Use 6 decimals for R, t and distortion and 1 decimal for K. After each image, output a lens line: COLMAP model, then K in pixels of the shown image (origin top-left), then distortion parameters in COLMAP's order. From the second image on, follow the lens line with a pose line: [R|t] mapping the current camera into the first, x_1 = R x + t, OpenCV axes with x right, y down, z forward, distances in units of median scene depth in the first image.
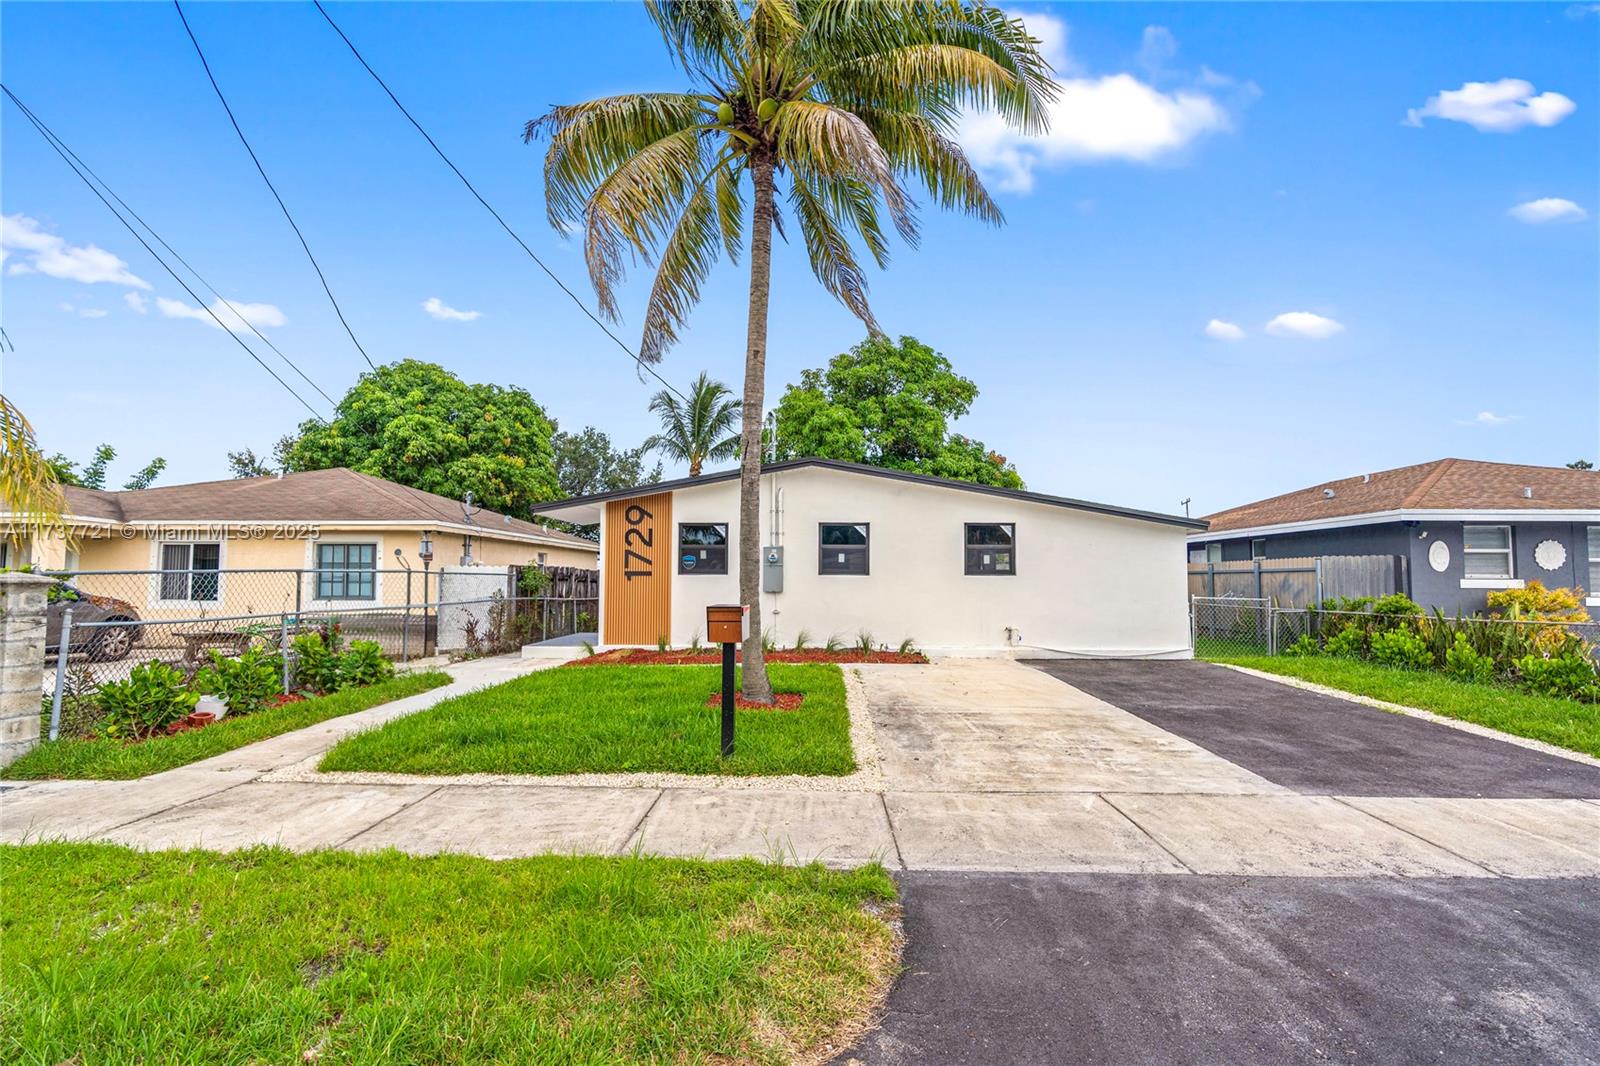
lens RADIAL K [[740.8, 0, 800.0], [0, 740.8, 533.0], [0, 0, 1]] dist [-0.004311, -0.000024]
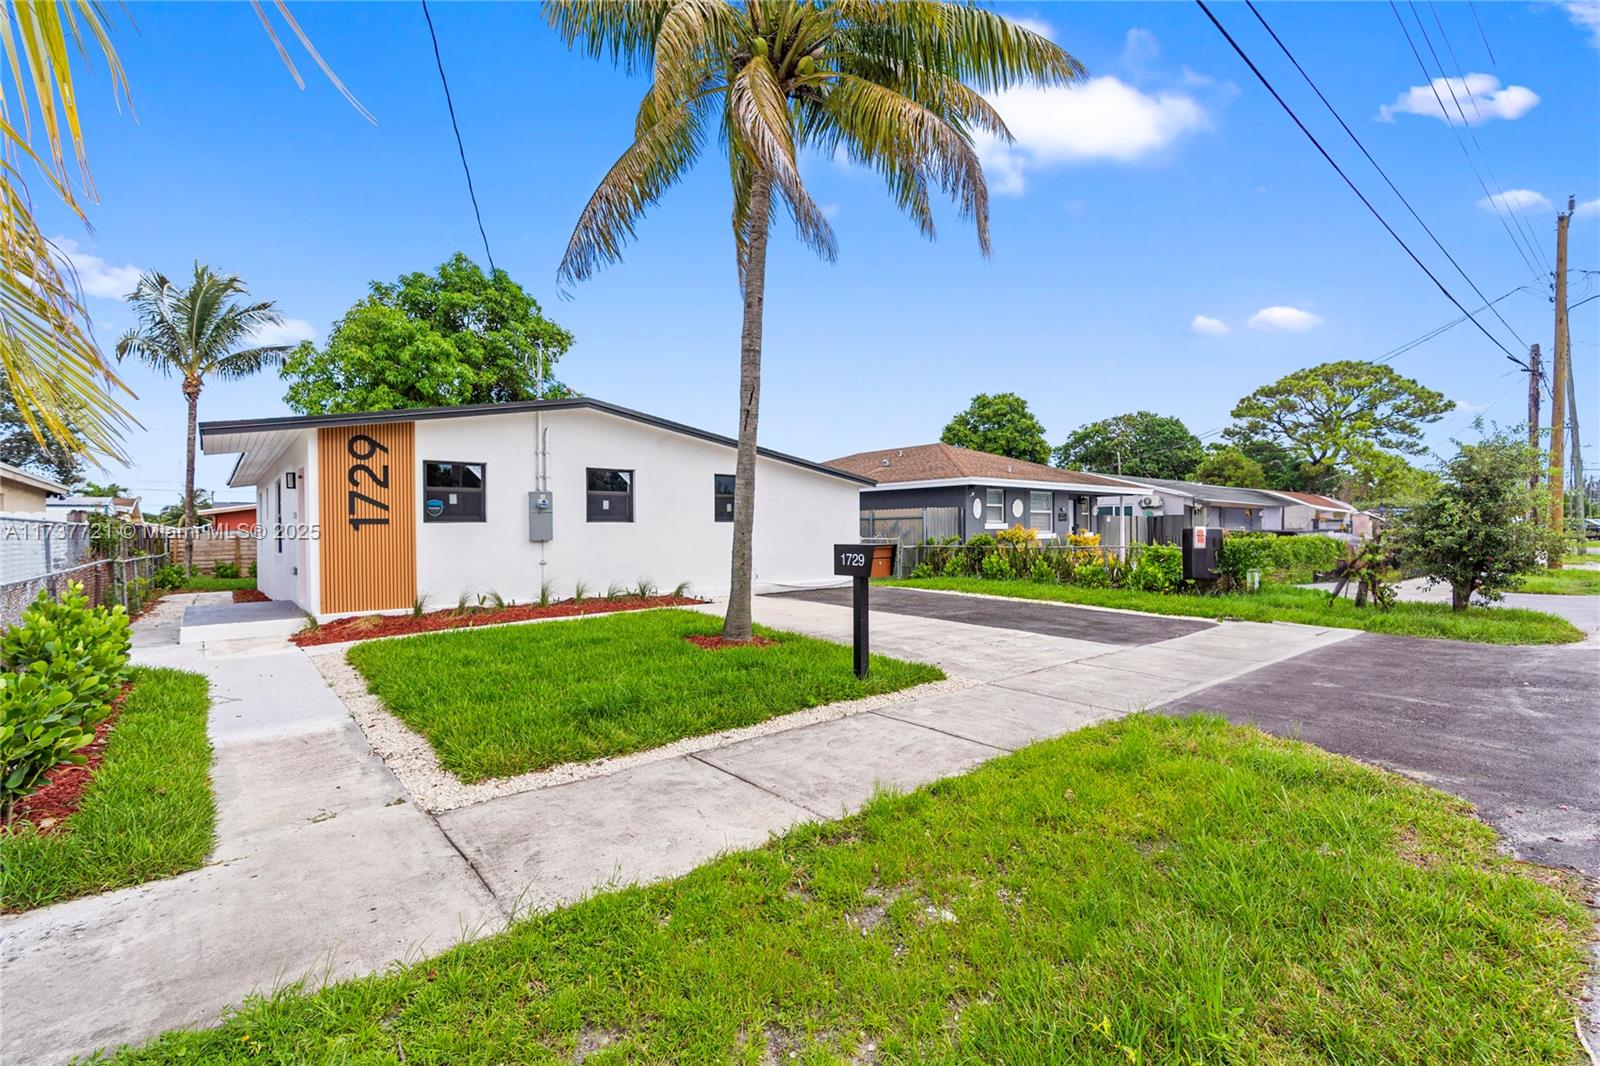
lens RADIAL K [[722.6, 0, 800.0], [0, 722.6, 533.0], [0, 0, 1]] dist [-0.016473, -0.000452]
pose [[0.747493, -0.013837, 0.664125, -0.388590], [-0.030371, 0.998026, 0.054977, 0.010740], [-0.663575, -0.061265, 0.745597, 0.117862]]
